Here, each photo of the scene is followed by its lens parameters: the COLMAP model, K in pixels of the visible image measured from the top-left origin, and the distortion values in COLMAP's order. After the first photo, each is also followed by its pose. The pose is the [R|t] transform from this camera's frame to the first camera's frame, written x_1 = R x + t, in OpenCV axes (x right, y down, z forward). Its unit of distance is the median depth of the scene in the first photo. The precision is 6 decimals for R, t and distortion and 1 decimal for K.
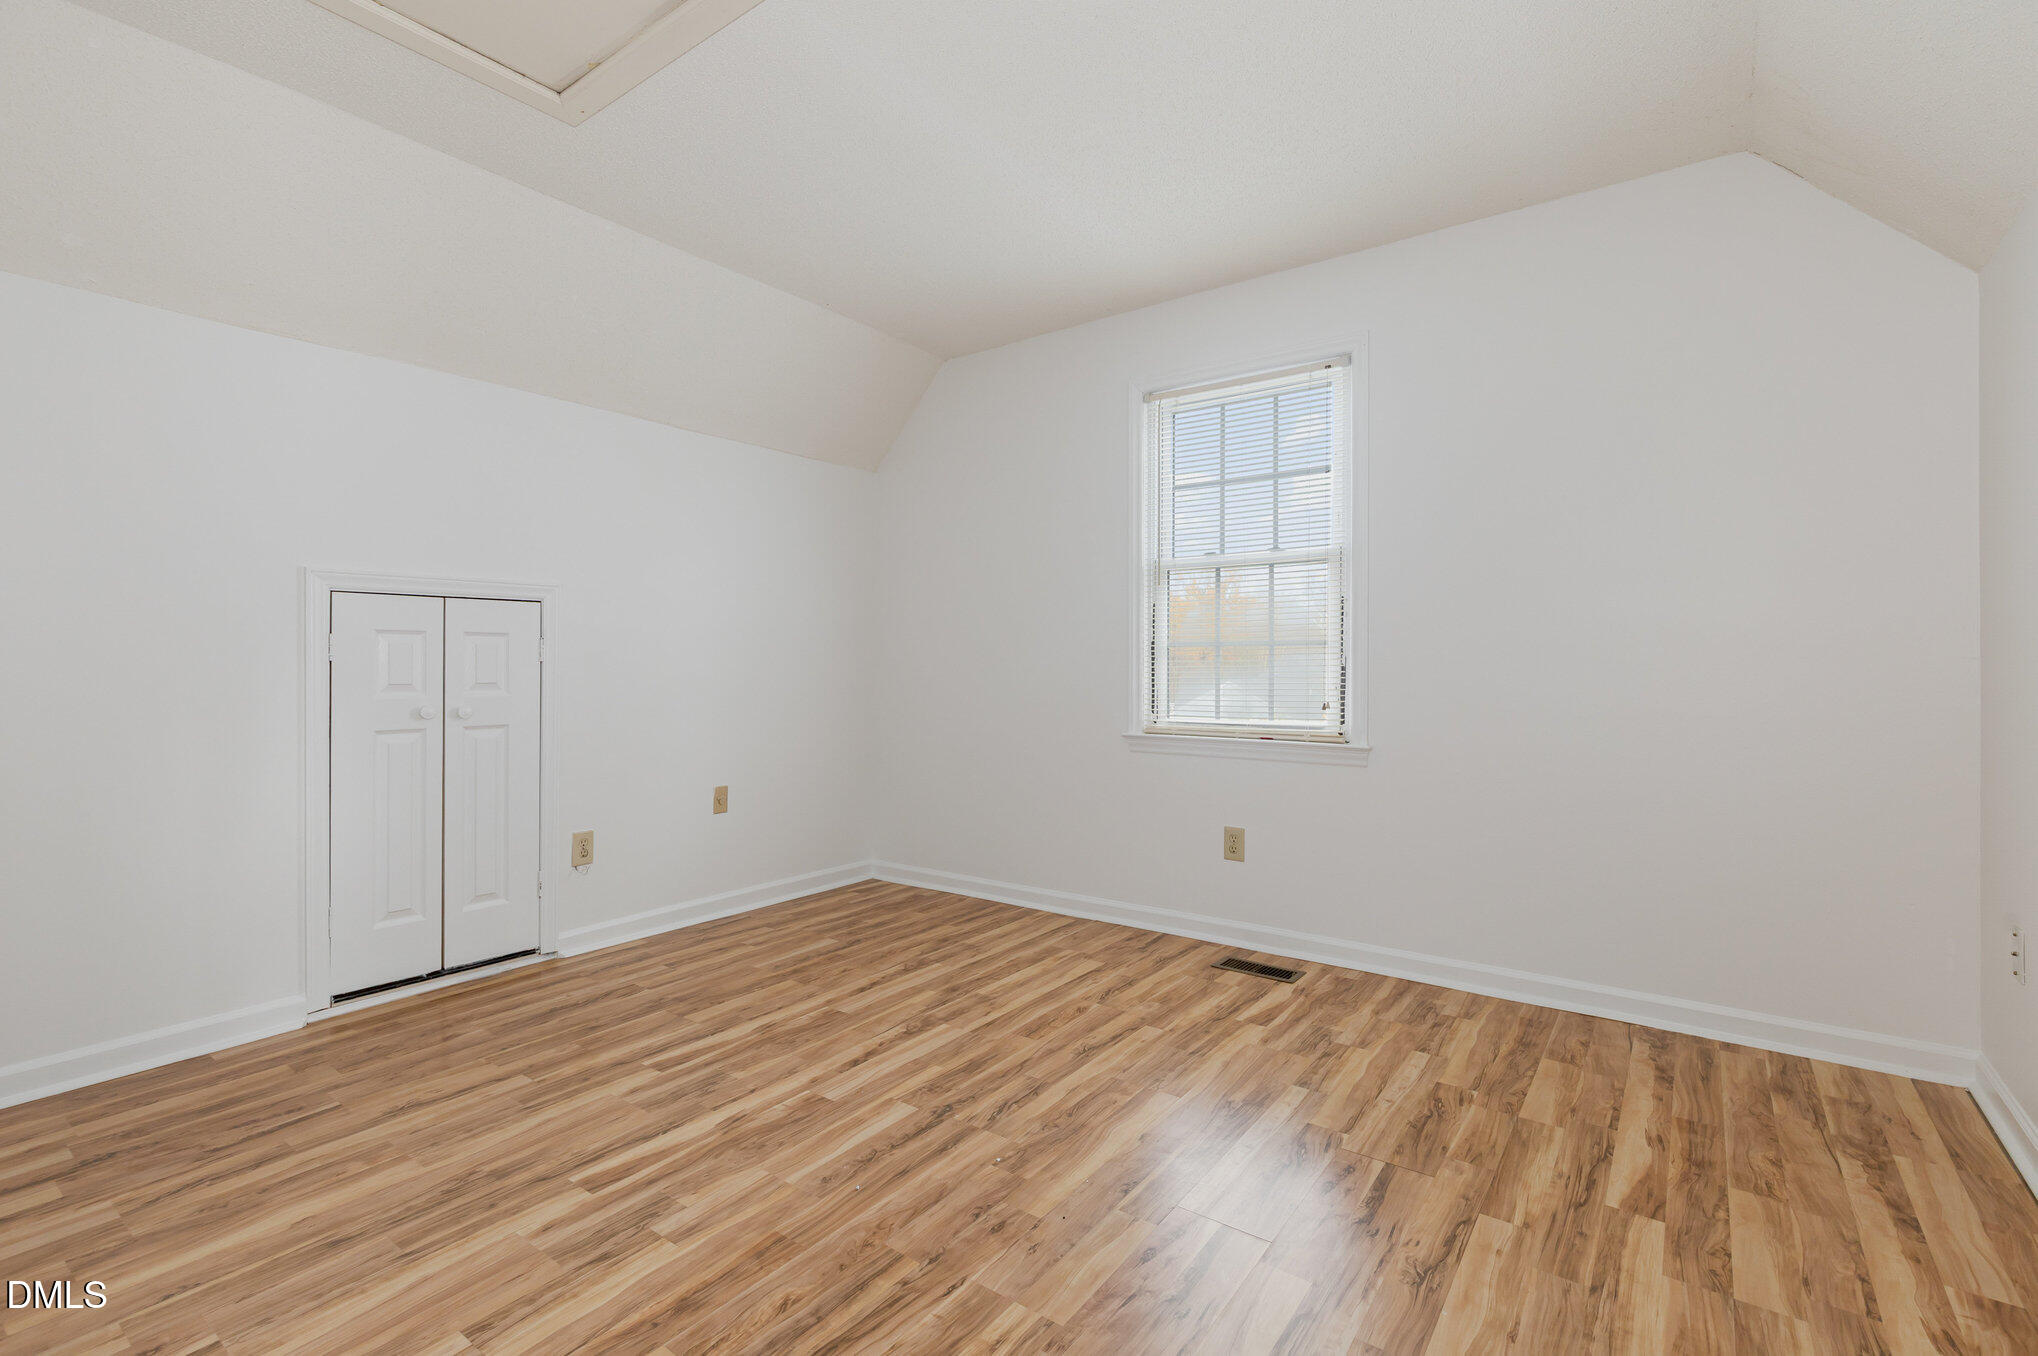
lens RADIAL K [[926.1, 0, 1014.8], [0, 926.1, 661.6], [0, 0, 1]] dist [0.009779, -0.000230]
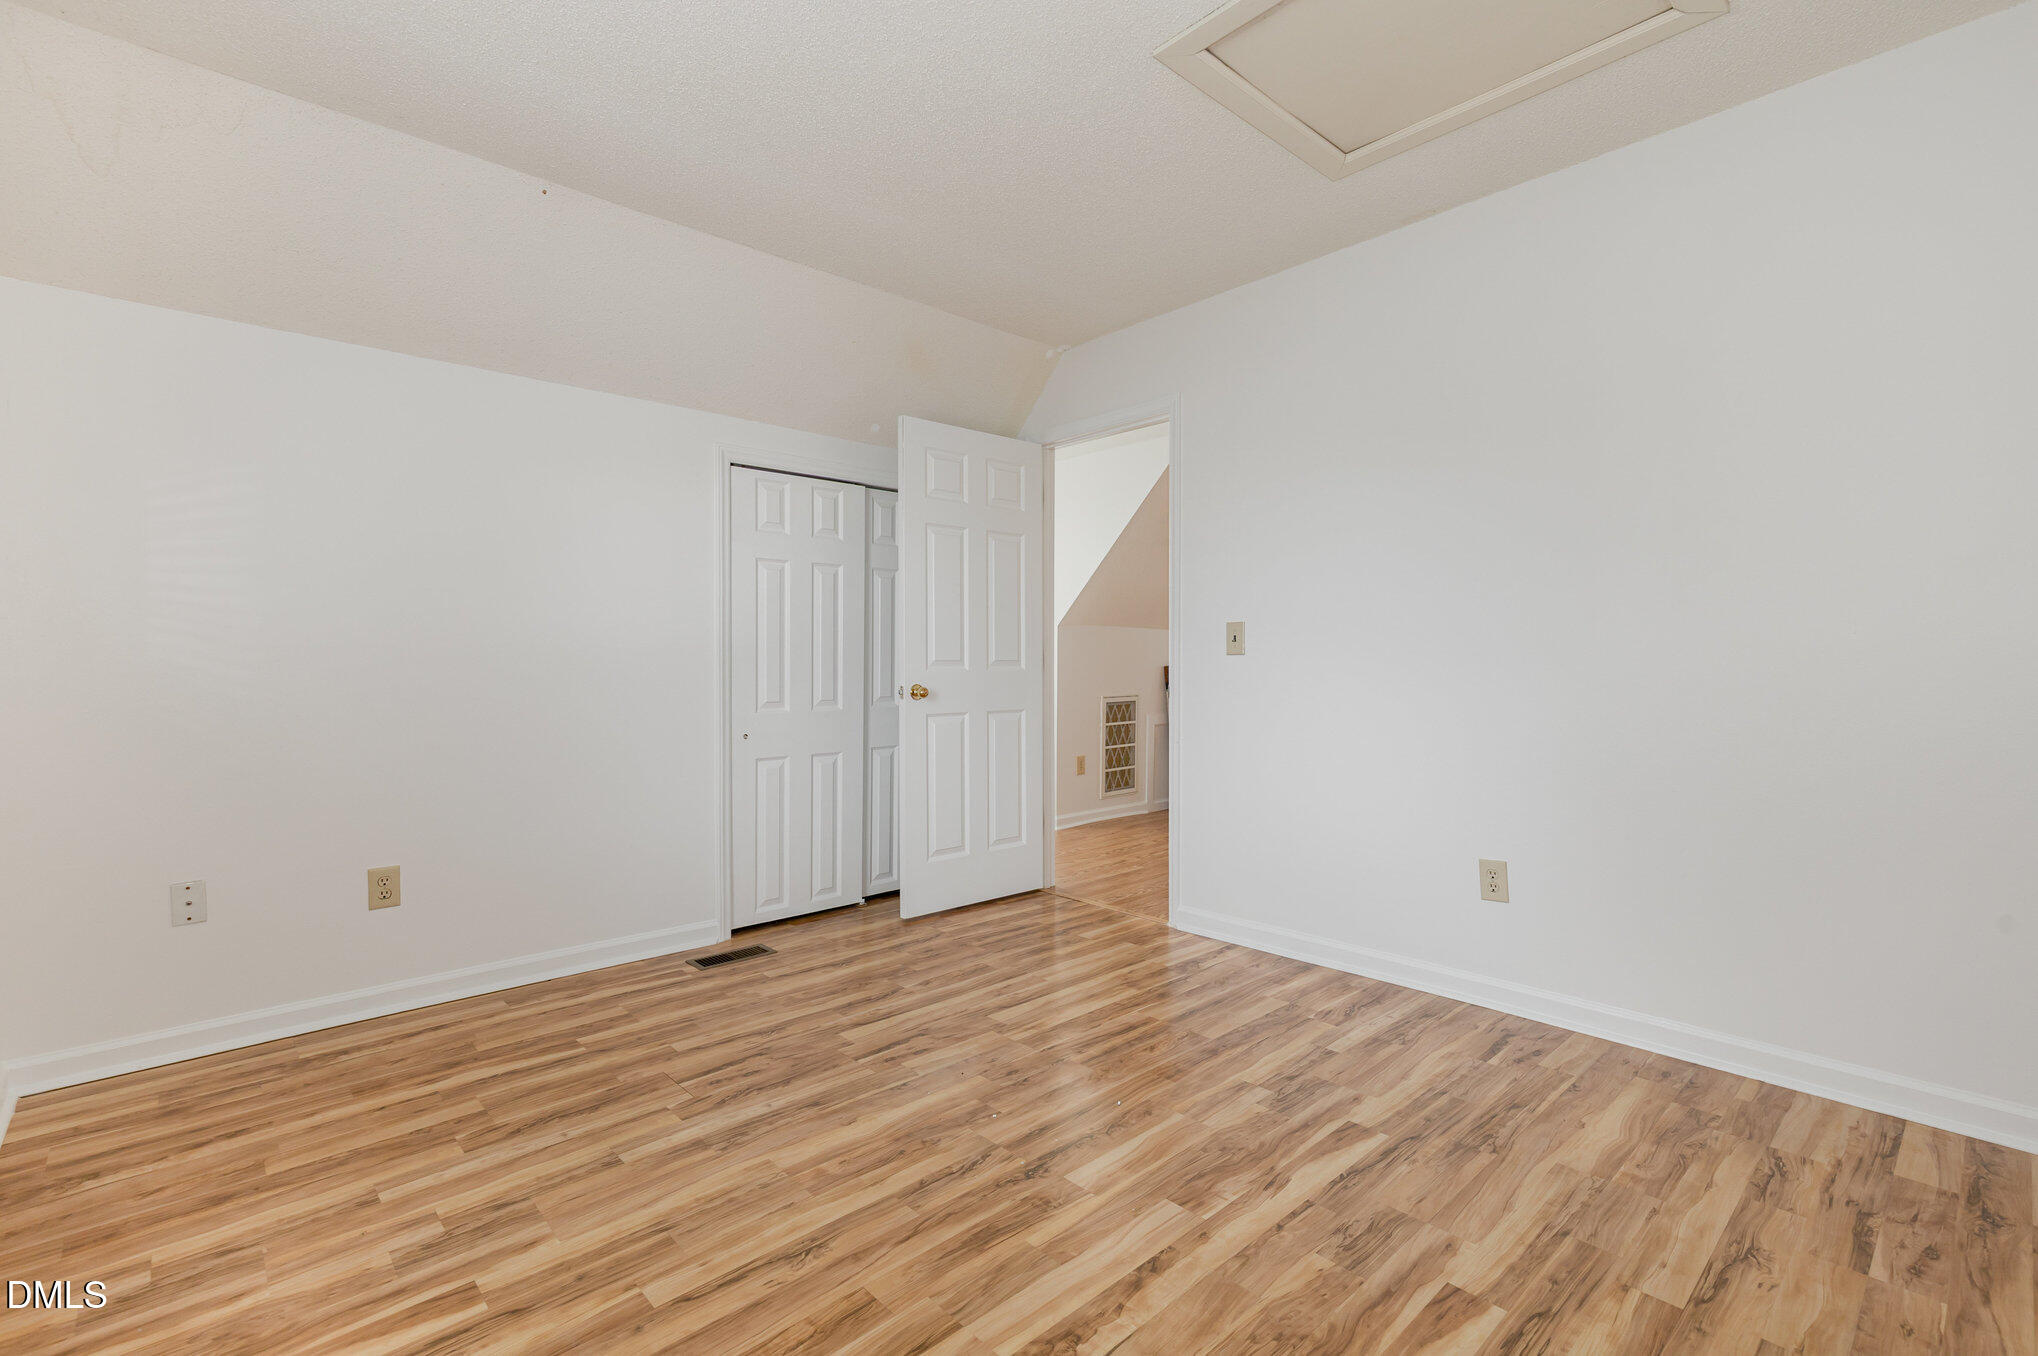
lens RADIAL K [[926.1, 0, 1023.1], [0, 926.1, 674.9], [0, 0, 1]] dist [0.009779, -0.000230]
pose [[-0.983664, 0.005785, 0.179920, -0.235577], [0.008122, 0.999892, 0.012253, 0.002232], [-0.179830, 0.013514, -0.983605, 1.938895]]
